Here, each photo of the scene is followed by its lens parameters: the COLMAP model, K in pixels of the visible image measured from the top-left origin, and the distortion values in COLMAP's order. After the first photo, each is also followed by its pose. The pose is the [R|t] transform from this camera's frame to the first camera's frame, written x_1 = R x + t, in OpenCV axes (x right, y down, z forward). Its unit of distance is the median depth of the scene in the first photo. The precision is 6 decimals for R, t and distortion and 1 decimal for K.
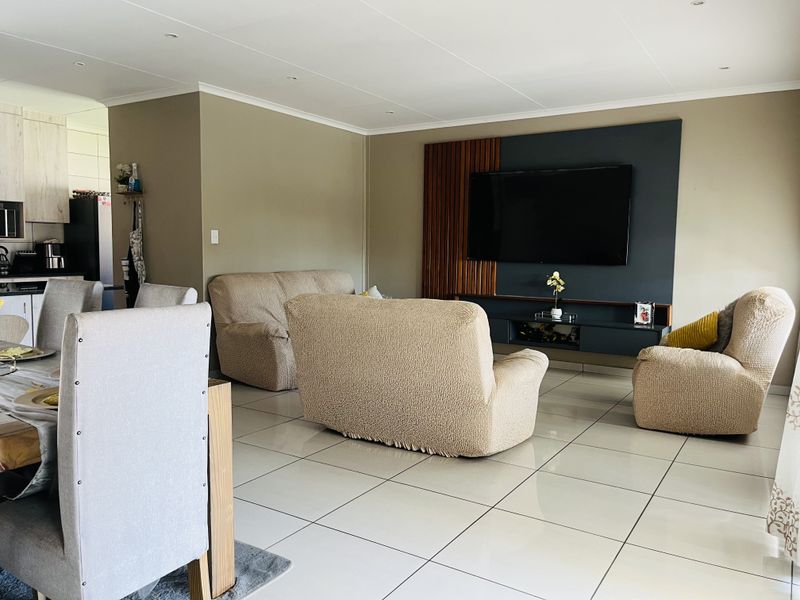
lens RADIAL K [[611.4, 0, 400.0], [0, 611.4, 300.0], [0, 0, 1]] dist [0.011052, -0.006548]
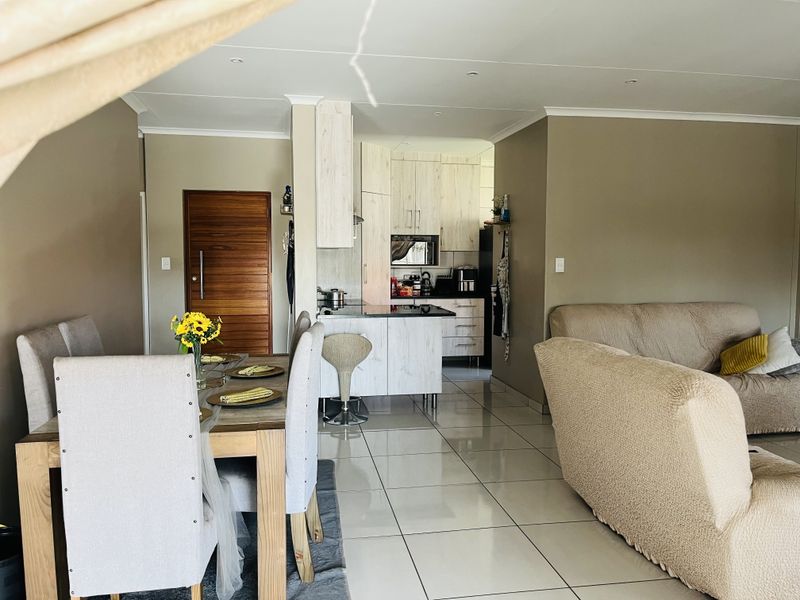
lens RADIAL K [[608.3, 0, 388.5], [0, 608.3, 305.4], [0, 0, 1]] dist [0.031771, -0.089224]
pose [[0.666796, 0.044556, -0.743907, 0.210932], [-0.055028, 0.998430, 0.010476, -0.033512], [0.743206, 0.033951, 0.668201, 0.160841]]
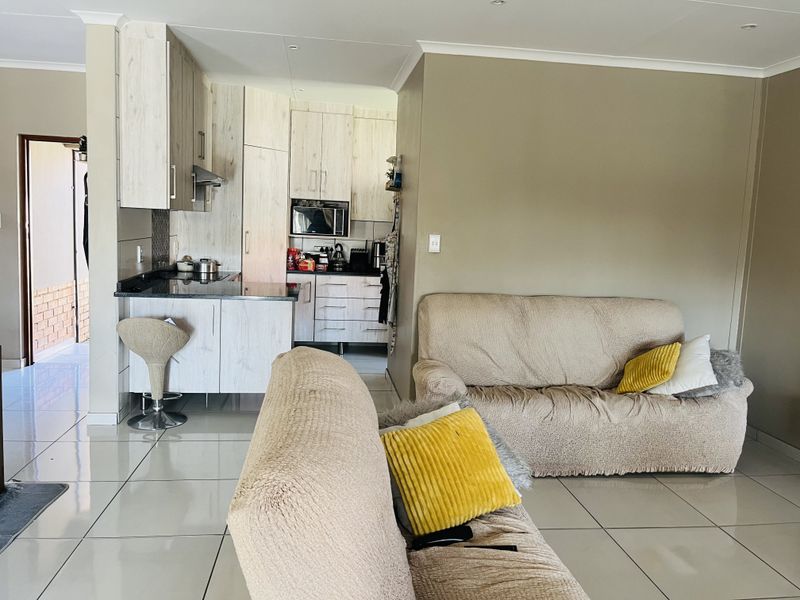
lens RADIAL K [[611.4, 0, 400.0], [0, 611.4, 300.0], [0, 0, 1]] dist [0.011052, -0.006548]
pose [[0.644390, 0.106295, -0.757273, 0.237280], [-0.099930, 0.993505, 0.054421, -0.065045], [0.758140, 0.040606, 0.650827, 0.440922]]
